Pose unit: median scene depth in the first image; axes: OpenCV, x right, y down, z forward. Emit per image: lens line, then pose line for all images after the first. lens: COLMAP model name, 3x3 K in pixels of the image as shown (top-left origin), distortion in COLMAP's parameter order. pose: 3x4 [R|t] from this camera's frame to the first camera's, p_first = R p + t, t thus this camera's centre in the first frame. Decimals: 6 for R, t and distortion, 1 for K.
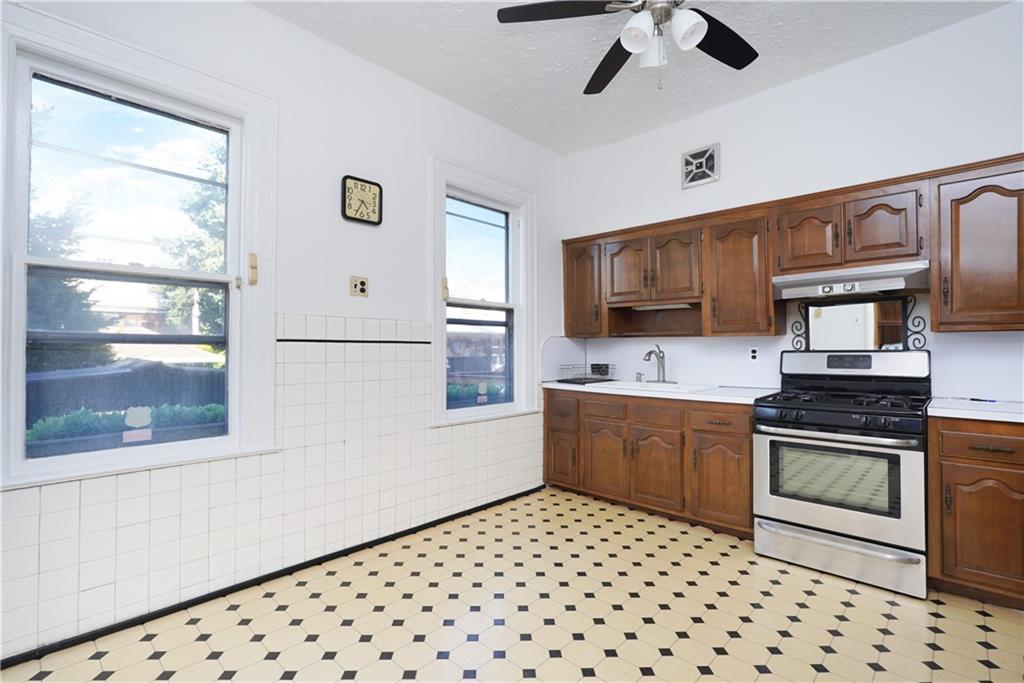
lens RADIAL K [[482.1, 0, 515.2], [0, 482.1, 350.5], [0, 0, 1]] dist [-0.016489, 0.007640]
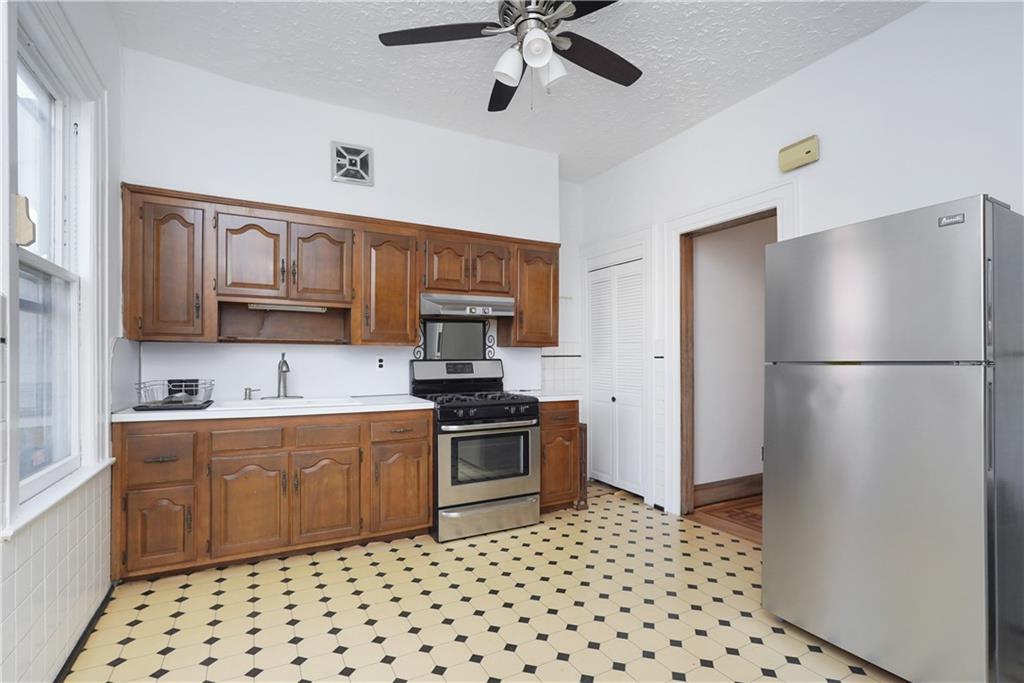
lens RADIAL K [[482.1, 0, 510.2], [0, 482.1, 361.6], [0, 0, 1]] dist [-0.016489, 0.007640]
pose [[0.305771, -0.005597, 0.952089, -0.443706], [0.001767, 0.999984, 0.005311, -0.000596], [-0.952103, 0.000058, 0.305776, 0.443058]]
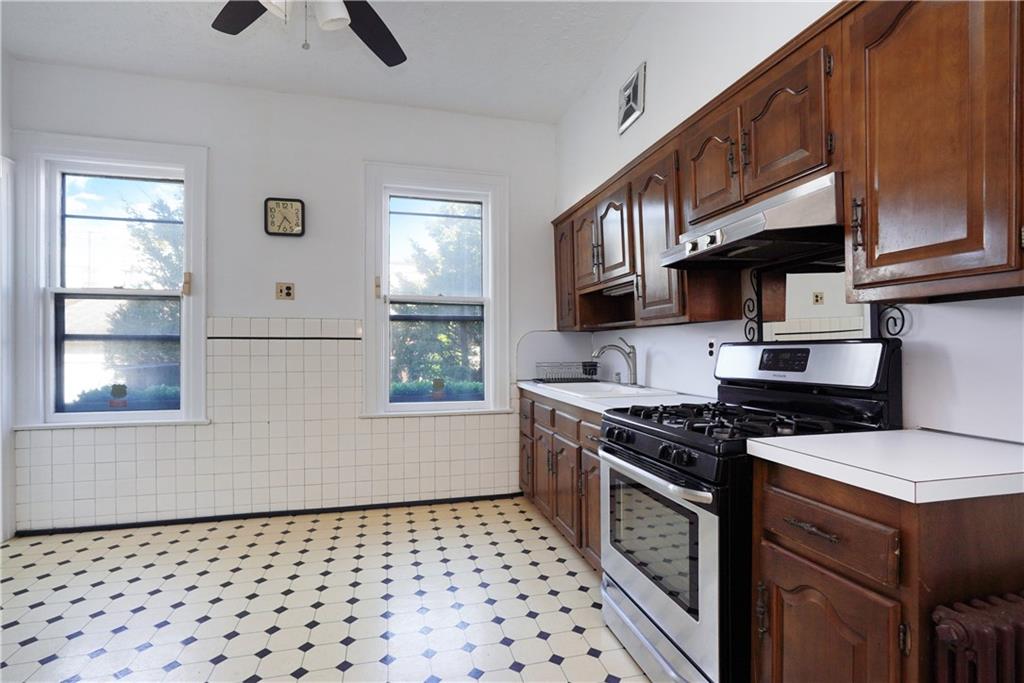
lens RADIAL K [[482.1, 0, 503.1], [0, 482.1, 357.9], [0, 0, 1]] dist [-0.016489, 0.007640]
pose [[0.841666, 0.007235, -0.539951, 0.666015], [0.000892, 0.999890, 0.014787, 0.010916], [0.539998, -0.012928, 0.841567, 0.268089]]
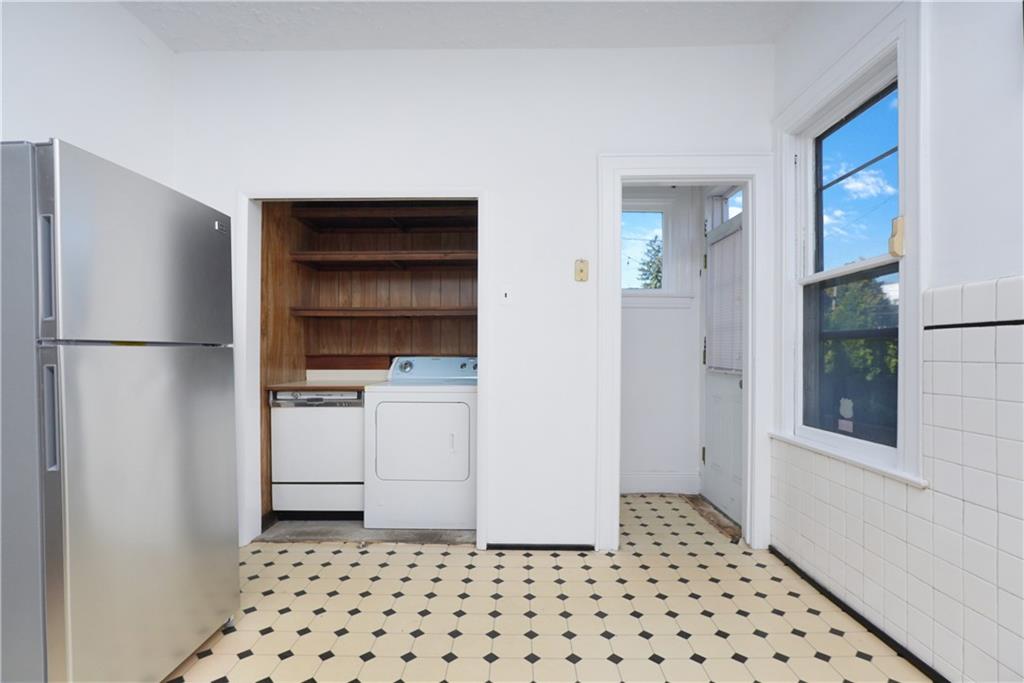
lens RADIAL K [[482.1, 0, 510.8], [0, 482.1, 349.8], [0, 0, 1]] dist [-0.016489, 0.007640]
pose [[-0.735277, 0.007420, -0.677727, 0.310112], [0.016677, 0.999835, -0.007147, 0.004118], [0.677562, -0.016557, -0.735279, 0.847813]]
